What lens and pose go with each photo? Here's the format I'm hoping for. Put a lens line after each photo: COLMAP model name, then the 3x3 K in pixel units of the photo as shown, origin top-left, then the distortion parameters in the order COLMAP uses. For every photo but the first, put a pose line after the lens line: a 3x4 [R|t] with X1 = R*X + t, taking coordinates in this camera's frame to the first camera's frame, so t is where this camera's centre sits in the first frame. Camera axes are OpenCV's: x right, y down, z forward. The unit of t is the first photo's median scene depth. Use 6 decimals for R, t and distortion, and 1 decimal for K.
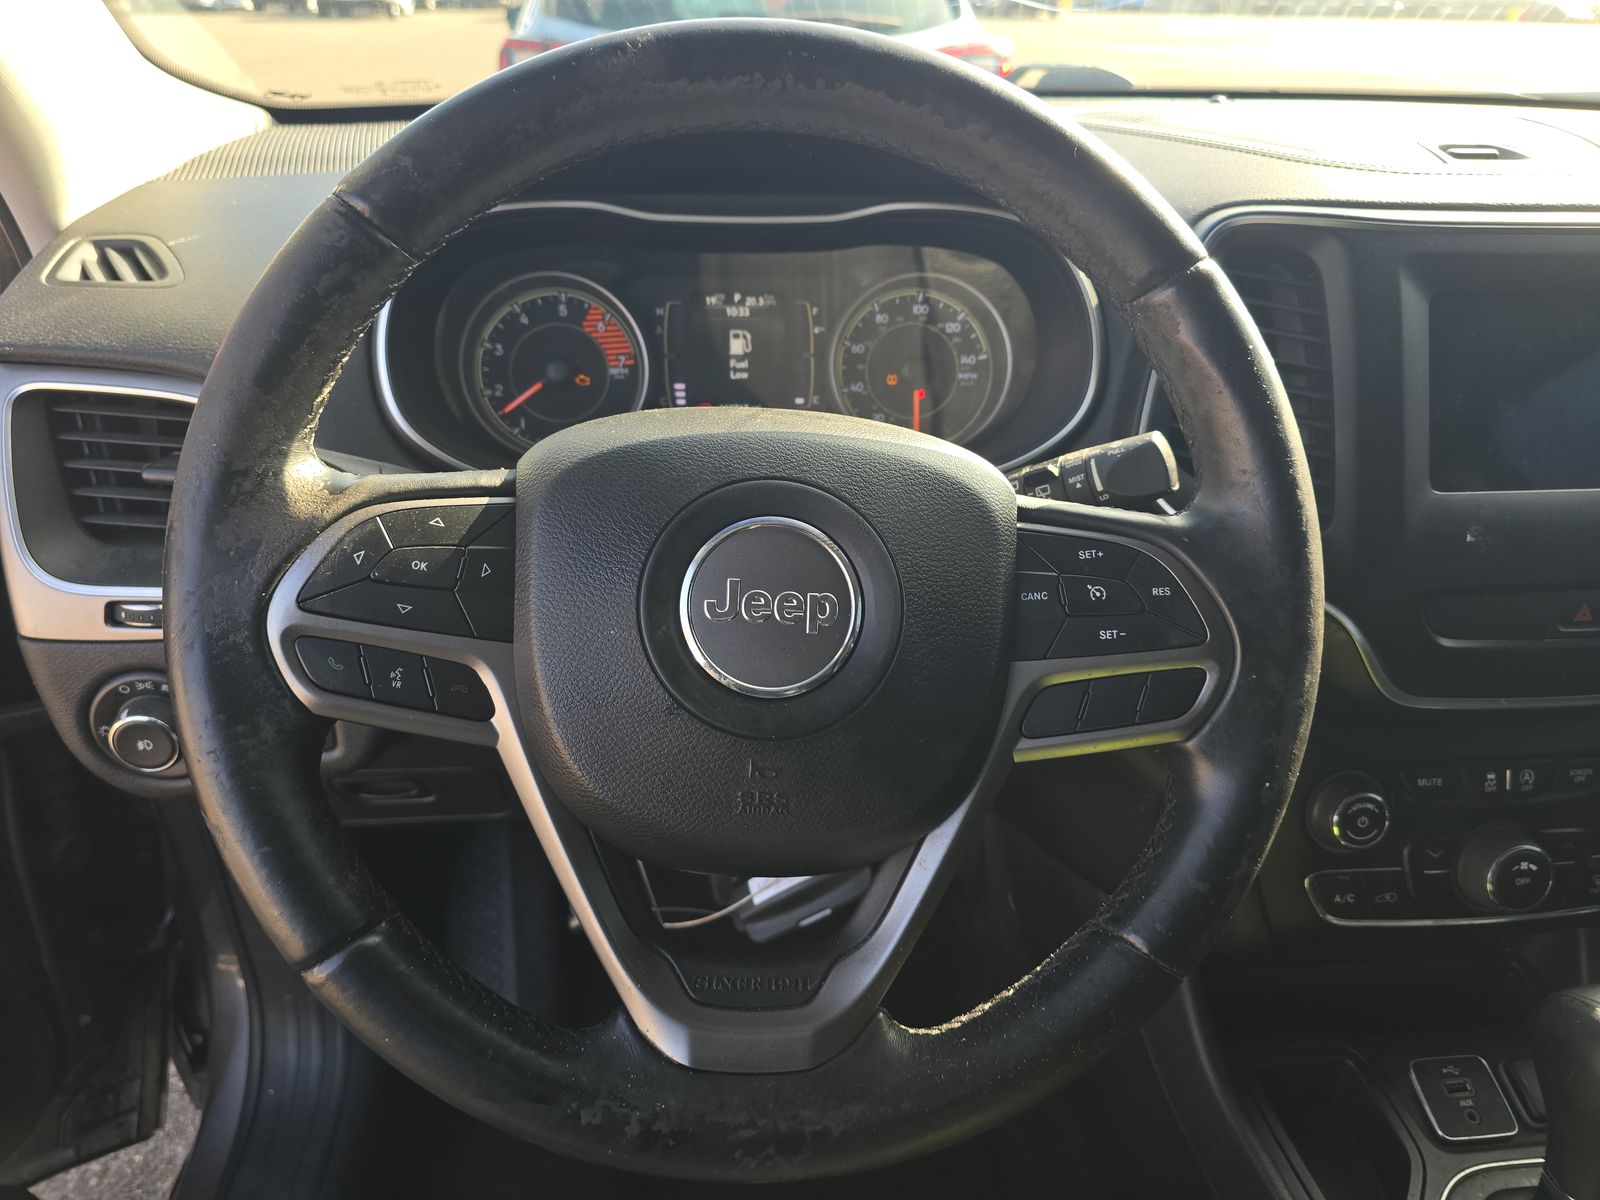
lens RADIAL K [[1072.6, 0, 809.2], [0, 1072.6, 579.0], [0, 0, 1]] dist [0.048340, -0.047445]
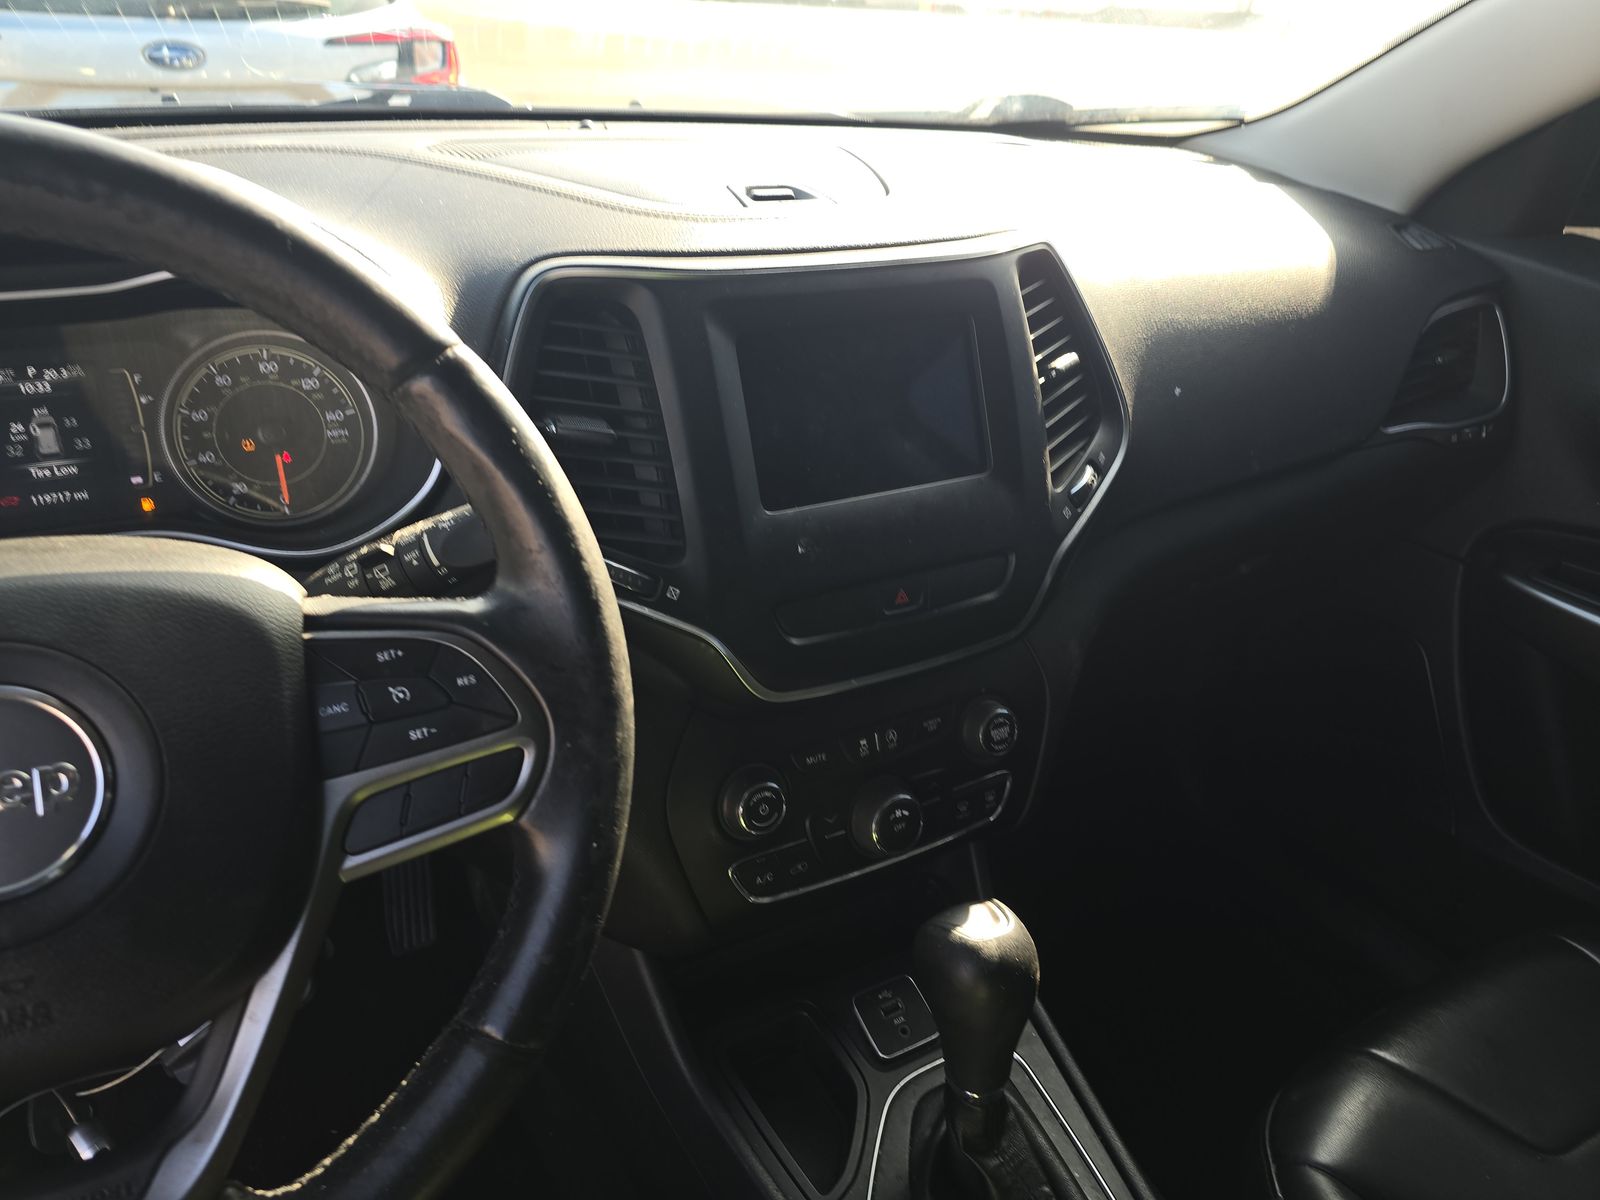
lens RADIAL K [[1065.0, 0, 765.7], [0, 1065.0, 579.5], [0, 0, 1]] dist [0.071660, -0.071542]
pose [[0.922510, -0.155090, 0.353443, 0.148016], [0.148428, 0.987850, 0.046060, -0.051769], [-0.356292, 0.009970, 0.934321, -0.018514]]
